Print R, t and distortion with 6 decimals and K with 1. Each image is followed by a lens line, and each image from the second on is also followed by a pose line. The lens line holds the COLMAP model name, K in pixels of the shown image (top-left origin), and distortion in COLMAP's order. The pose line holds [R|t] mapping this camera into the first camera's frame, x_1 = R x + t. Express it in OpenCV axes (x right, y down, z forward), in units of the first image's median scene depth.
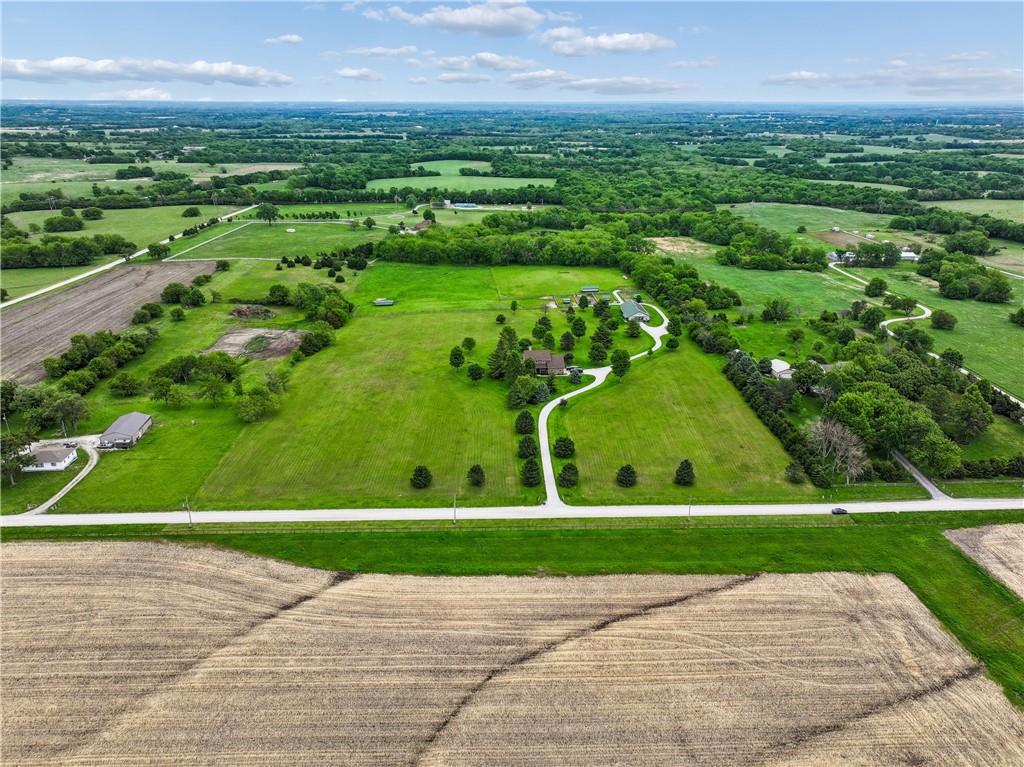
lens RADIAL K [[720.5, 0, 508.0], [0, 720.5, 383.6], [0, 0, 1]] dist [0.000005, 0.012954]
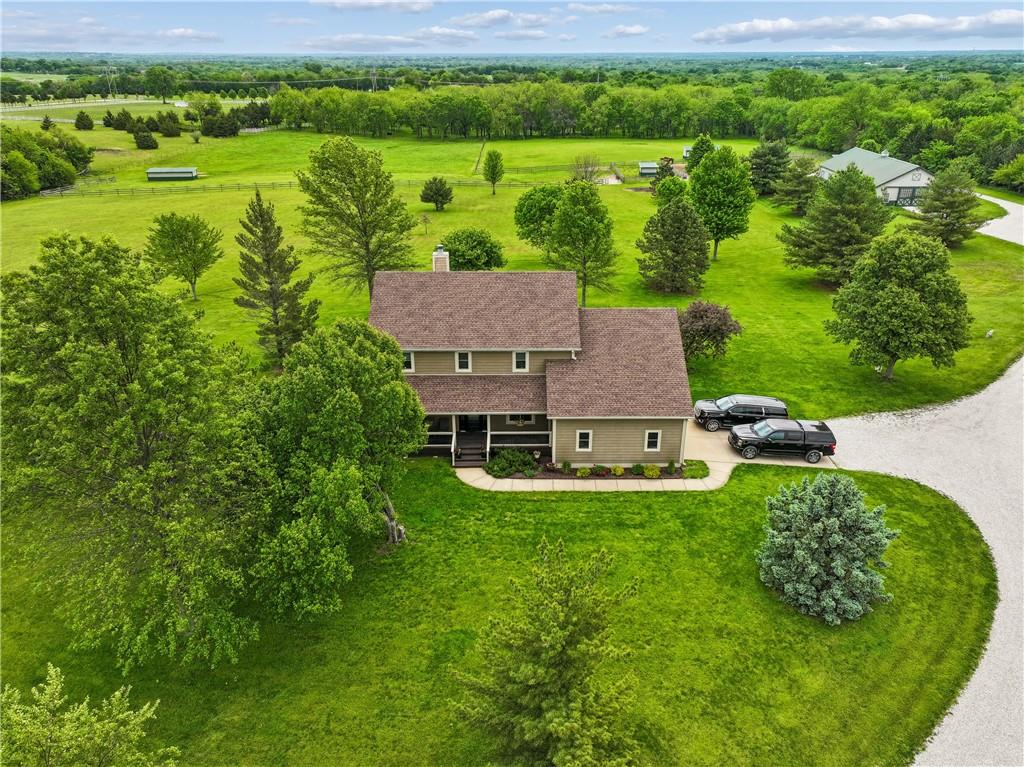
lens RADIAL K [[720.5, 0, 512.9], [0, 720.5, 392.8], [0, 0, 1]] dist [0.000005, 0.012954]
pose [[0.997485, 0.030514, -0.063968, 0.050483], [-0.026348, 0.997539, 0.064980, -0.030191], [0.065794, -0.063131, 0.995834, 0.785809]]
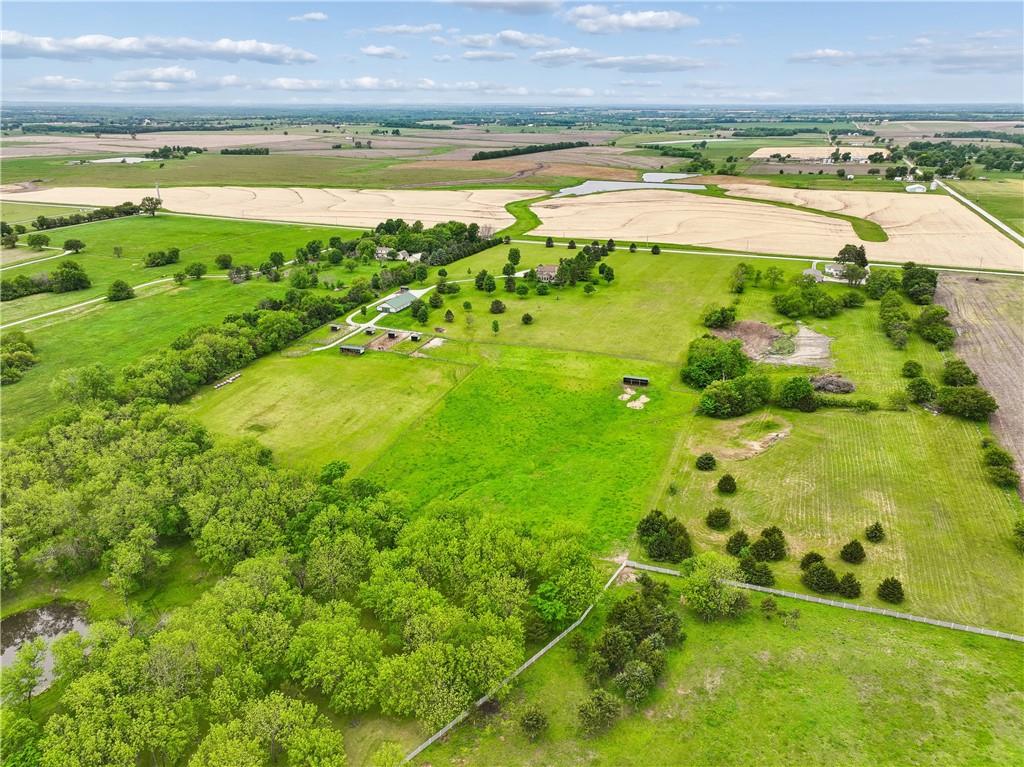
lens RADIAL K [[720.5, 0, 505.3], [0, 720.5, 384.6], [0, 0, 1]] dist [0.000005, 0.012954]
pose [[-0.915125, -0.145646, 0.375942, -0.404594], [0.149409, 0.743561, 0.651762, -0.736781], [-0.374463, 0.652613, -0.658691, 1.919758]]
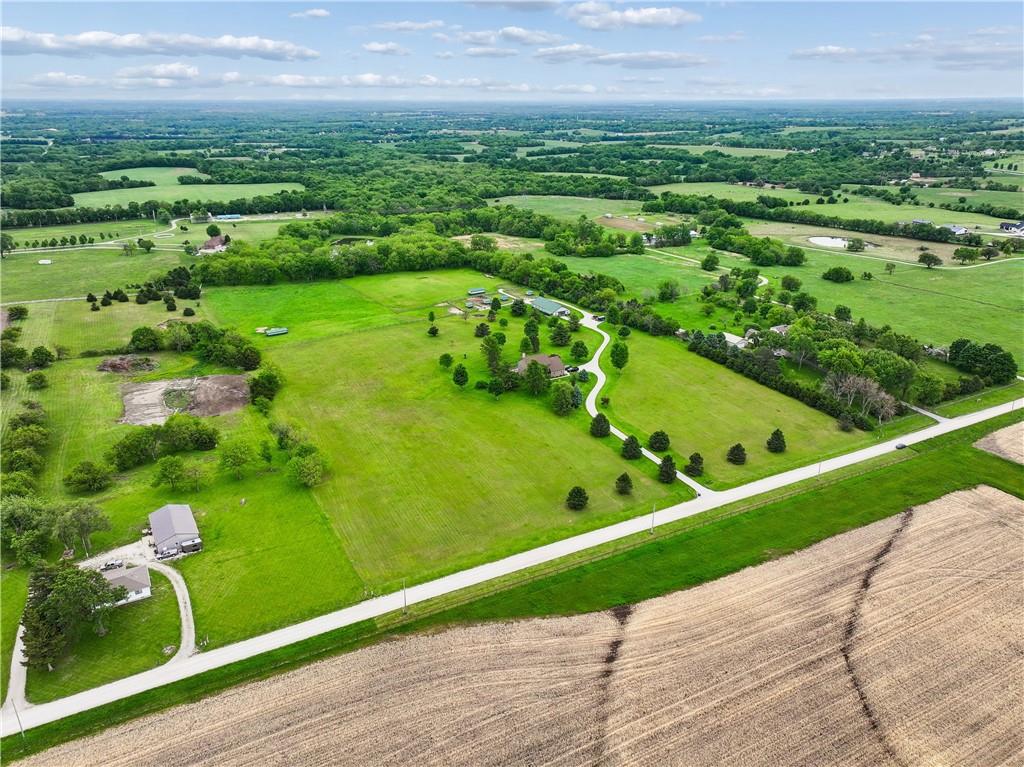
lens RADIAL K [[720.5, 0, 506.8], [0, 720.5, 384.7], [0, 0, 1]] dist [0.000005, 0.012954]
pose [[0.900357, -0.162036, 0.403859, -0.364576], [0.160504, 0.986307, 0.037901, -0.045757], [-0.404471, 0.030696, 0.914036, 0.096907]]
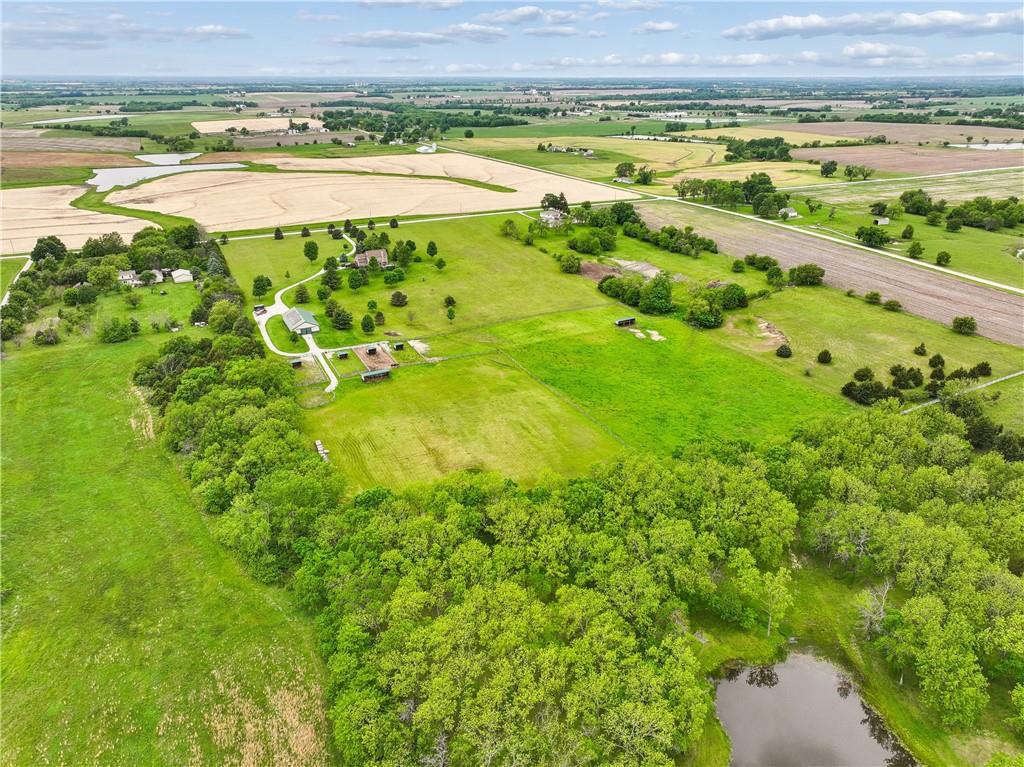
lens RADIAL K [[720.5, 0, 515.4], [0, 720.5, 380.7], [0, 0, 1]] dist [0.000005, 0.012954]
pose [[-0.905794, 0.167757, -0.389094, 0.326645], [-0.153925, 0.725274, 0.671032, -0.735536], [0.394770, 0.667708, -0.631127, 1.907302]]
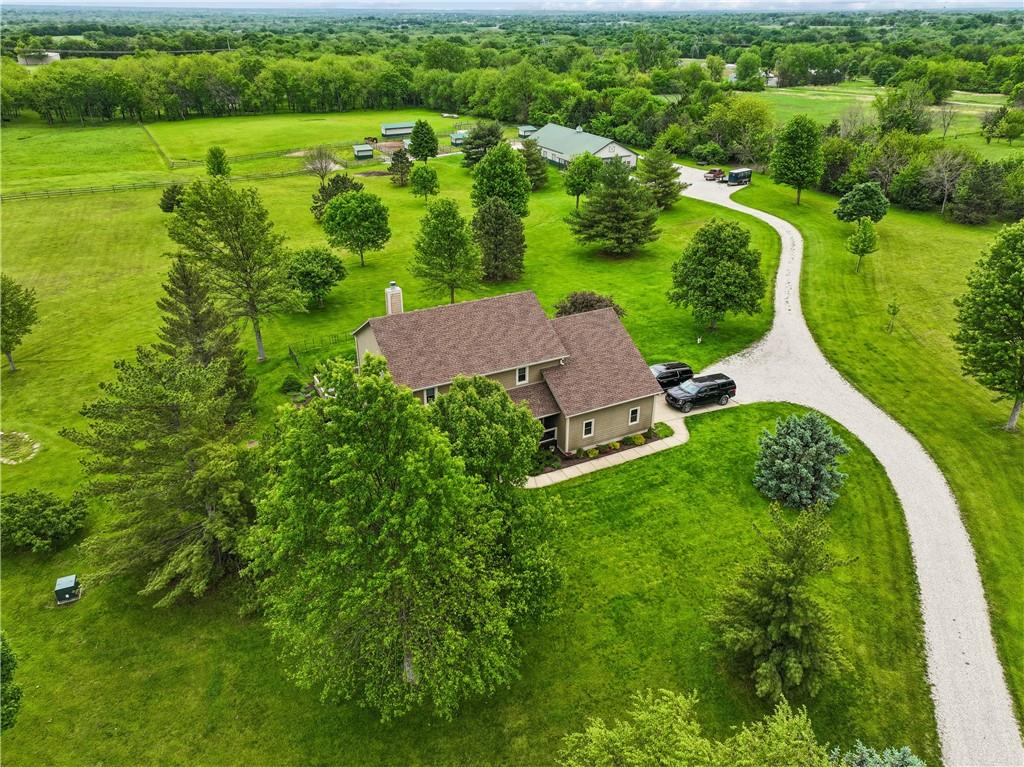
lens RADIAL K [[720.5, 0, 502.5], [0, 720.5, 377.5], [0, 0, 1]] dist [0.000005, 0.012954]
pose [[0.919539, -0.174252, 0.352257, -0.005754], [0.139608, 0.982702, 0.121679, -0.044033], [-0.367366, -0.062710, 0.927960, 0.776533]]
